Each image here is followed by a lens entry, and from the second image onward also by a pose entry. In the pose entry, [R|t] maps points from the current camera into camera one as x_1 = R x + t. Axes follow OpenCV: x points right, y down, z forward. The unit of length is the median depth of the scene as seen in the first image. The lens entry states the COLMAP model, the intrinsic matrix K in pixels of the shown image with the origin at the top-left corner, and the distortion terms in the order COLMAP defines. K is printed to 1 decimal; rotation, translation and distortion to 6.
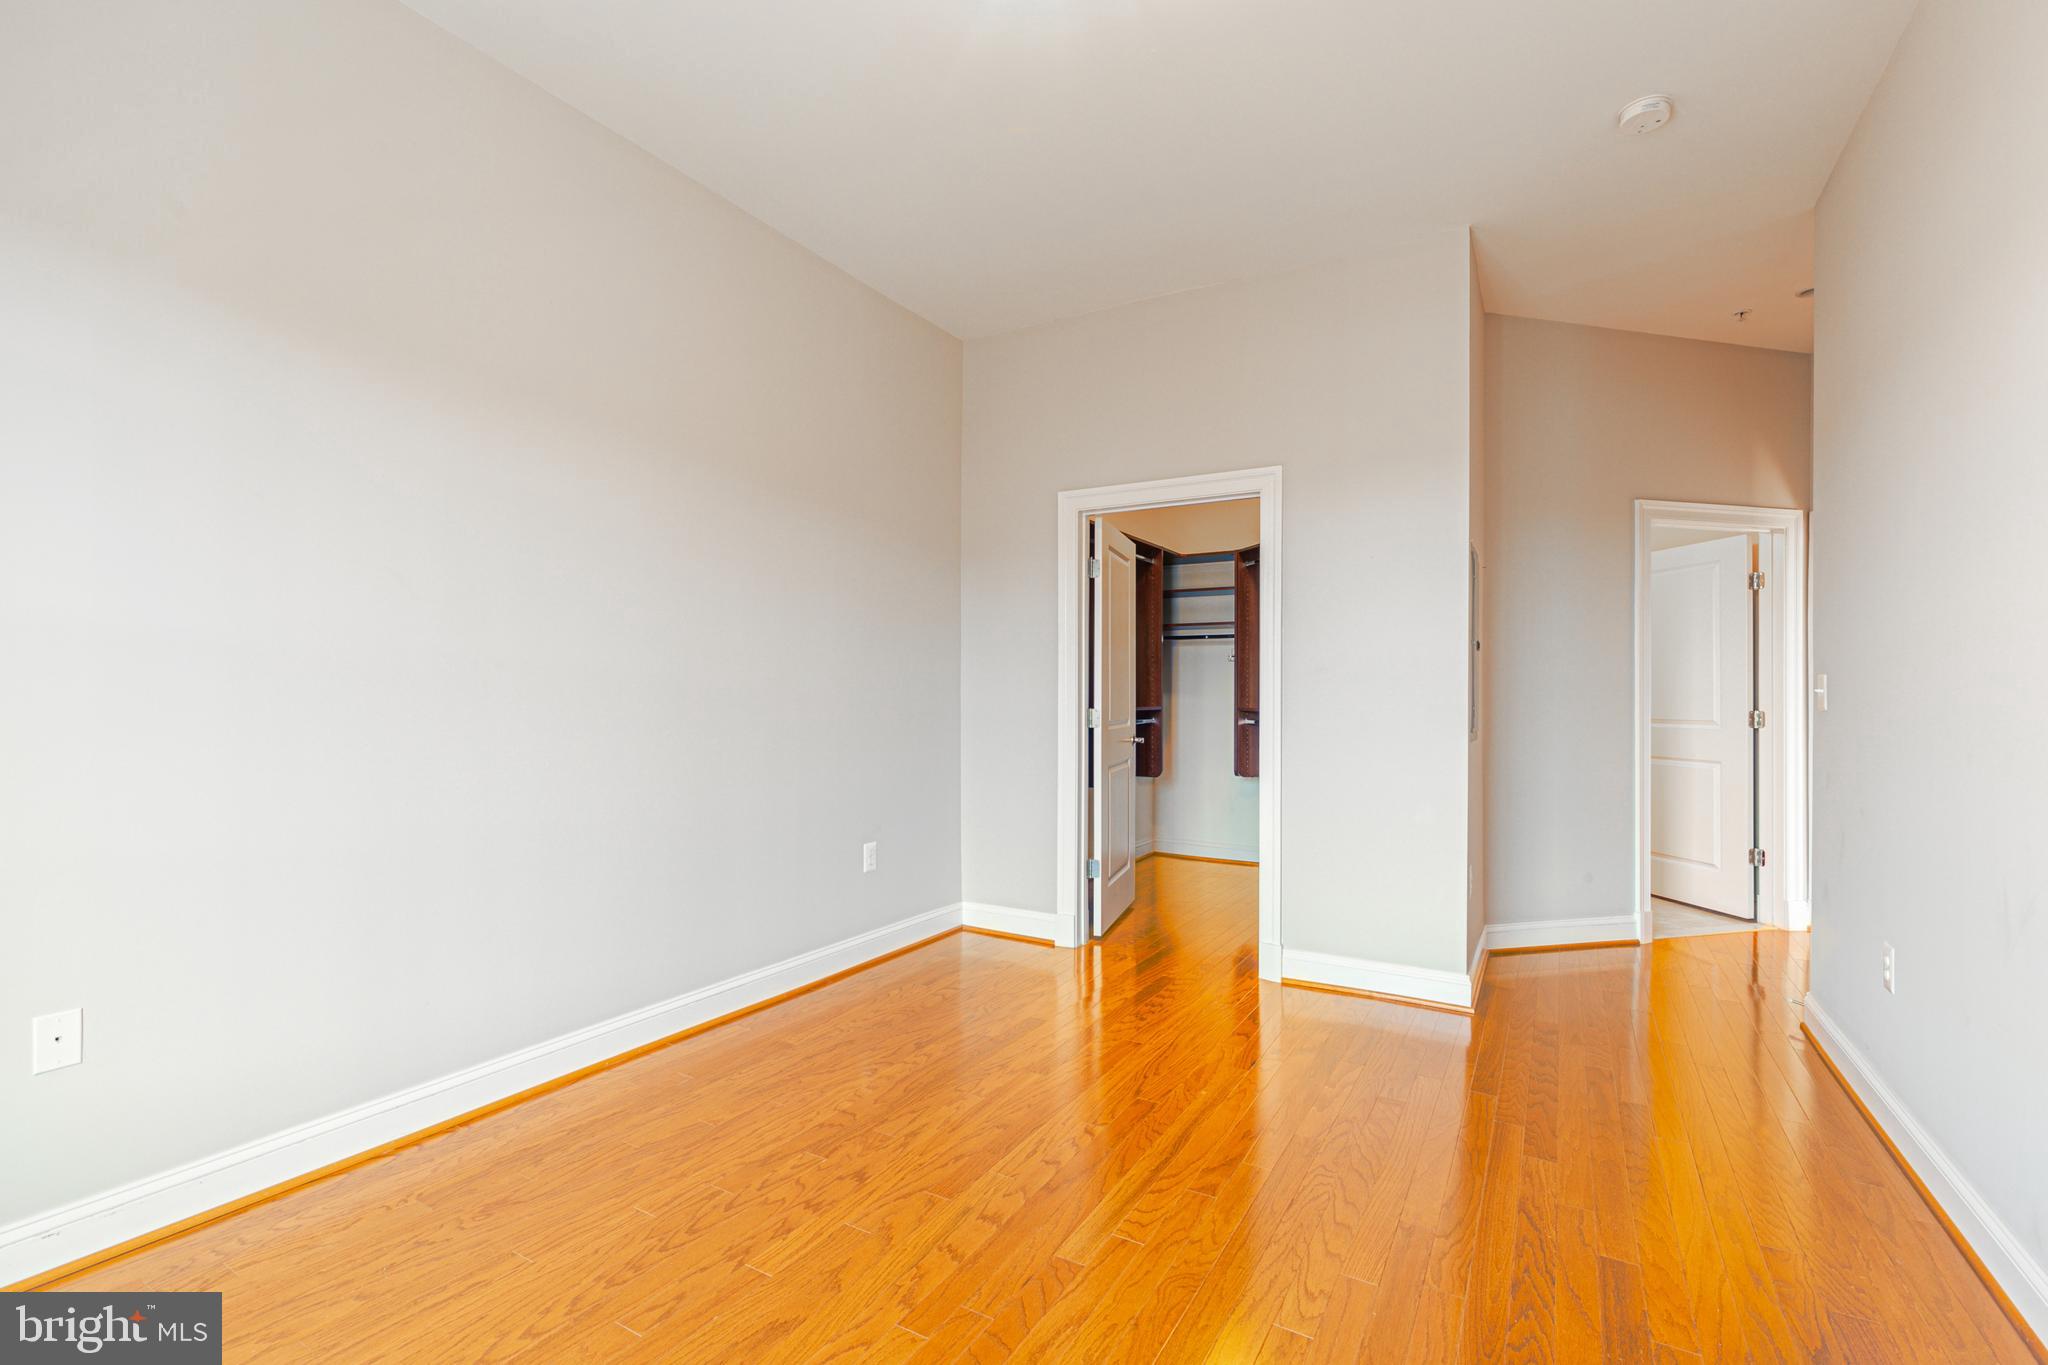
lens RADIAL K [[911.0, 0, 1032.4], [0, 911.0, 691.8], [0, 0, 1]] dist [0.005272, -0.000411]
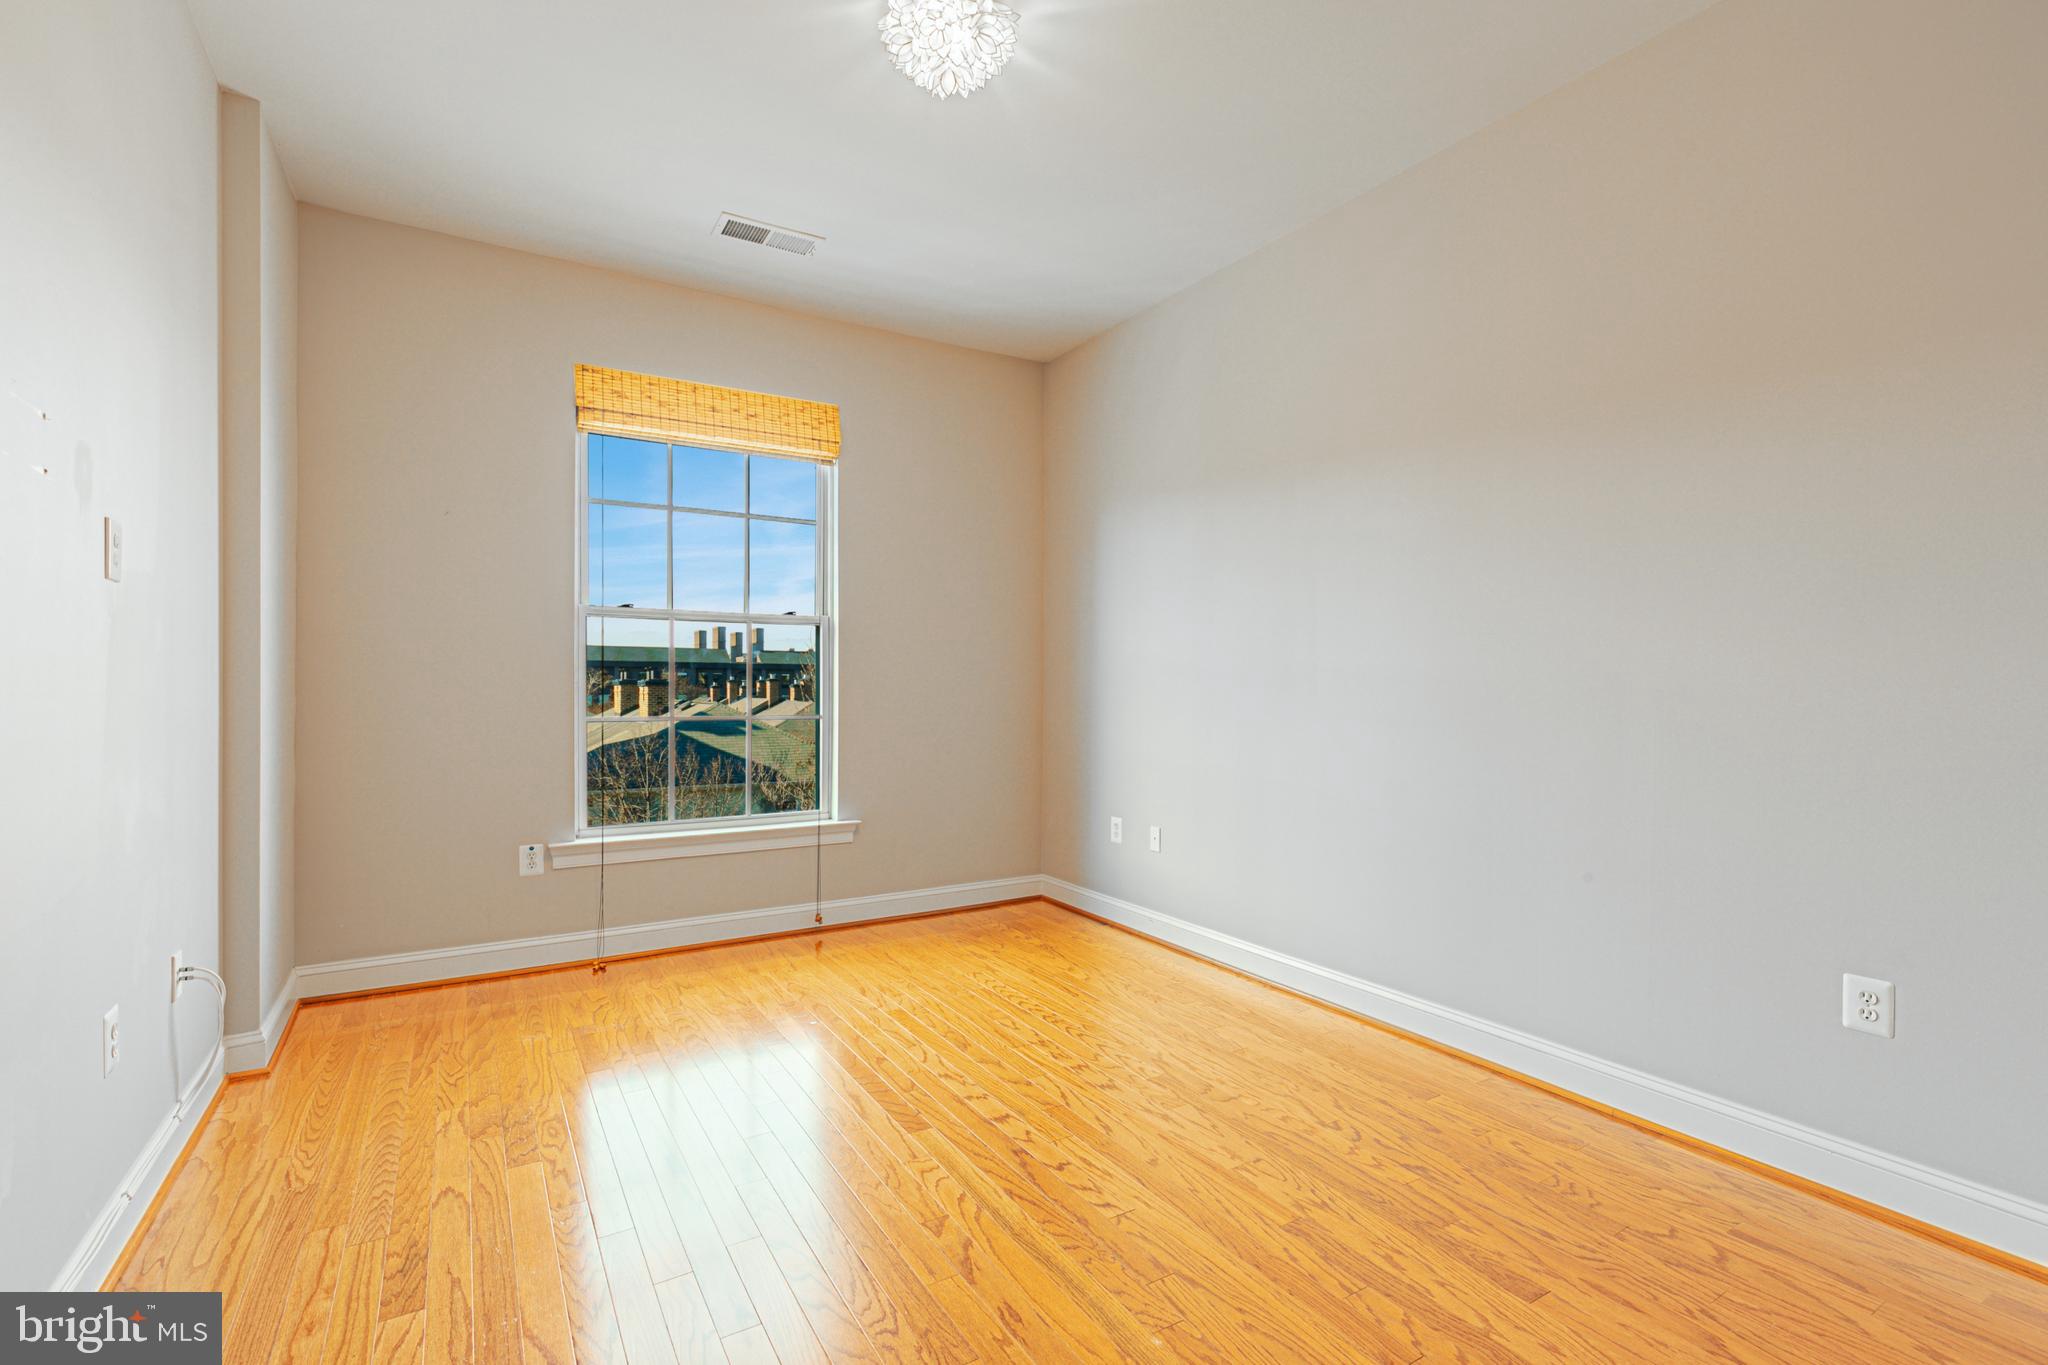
lens RADIAL K [[911.0, 0, 1015.8], [0, 911.0, 680.8], [0, 0, 1]] dist [0.005272, -0.000411]
pose [[-0.476060, -0.011725, -0.879335, 0.855732], [-0.005656, 0.999931, -0.010271, 0.000793], [0.879395, 0.000084, -0.476094, 1.327133]]
